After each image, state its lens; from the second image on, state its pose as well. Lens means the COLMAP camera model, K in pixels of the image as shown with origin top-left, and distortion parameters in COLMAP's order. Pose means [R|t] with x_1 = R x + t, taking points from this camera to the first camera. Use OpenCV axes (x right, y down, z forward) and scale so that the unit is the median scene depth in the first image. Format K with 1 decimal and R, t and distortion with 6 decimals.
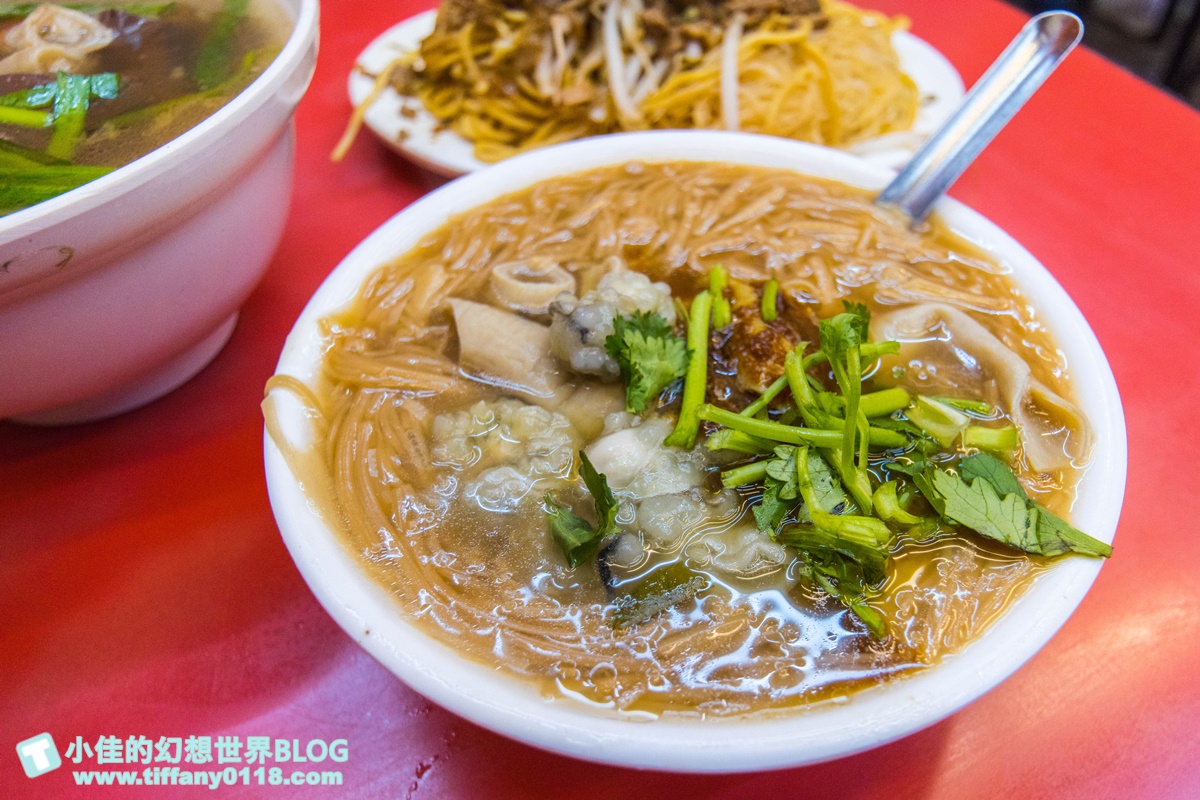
lens RADIAL K [[777.1, 0, 640.5], [0, 777.1, 382.5], [0, 0, 1]] dist [-0.005362, 0.005548]
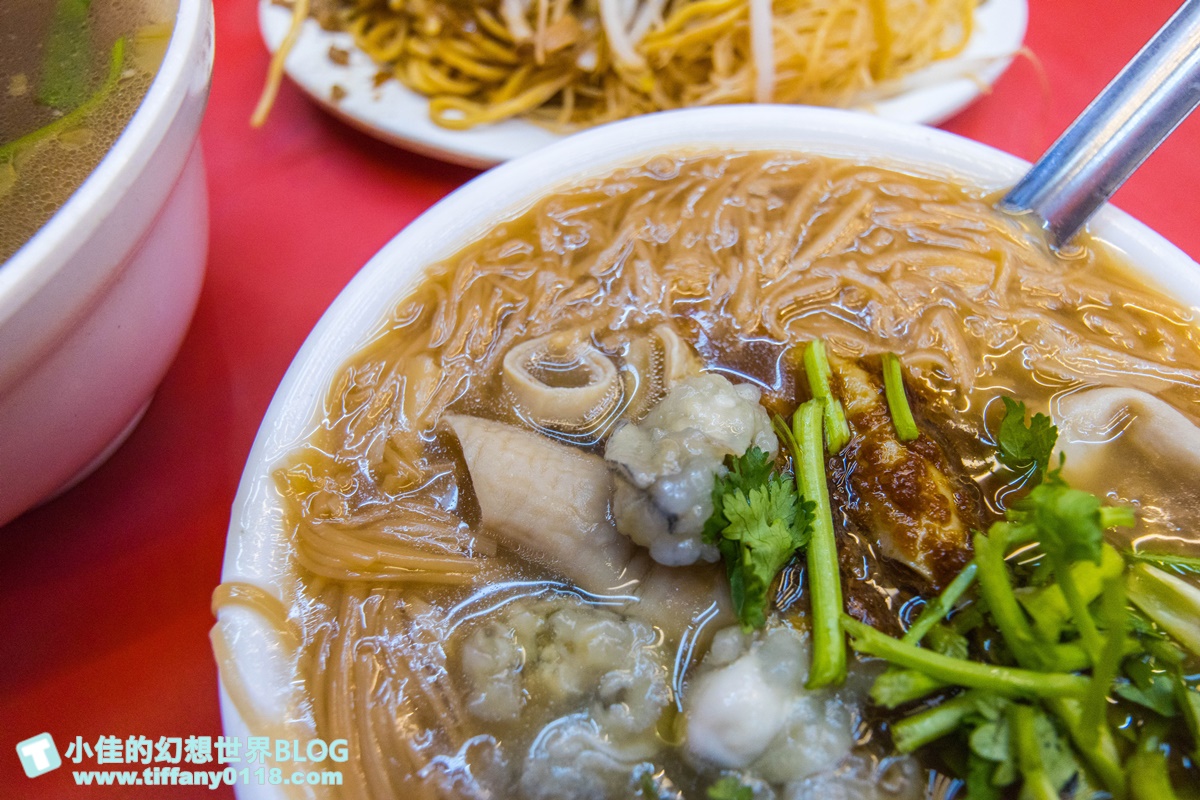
lens RADIAL K [[777.1, 0, 600.8], [0, 777.1, 394.2], [0, 0, 1]] dist [-0.005362, 0.005548]
pose [[0.998342, -0.056678, 0.010012, -0.108925], [0.054234, 0.984619, 0.166087, -0.231665], [-0.019271, -0.165268, 0.986060, 0.281994]]
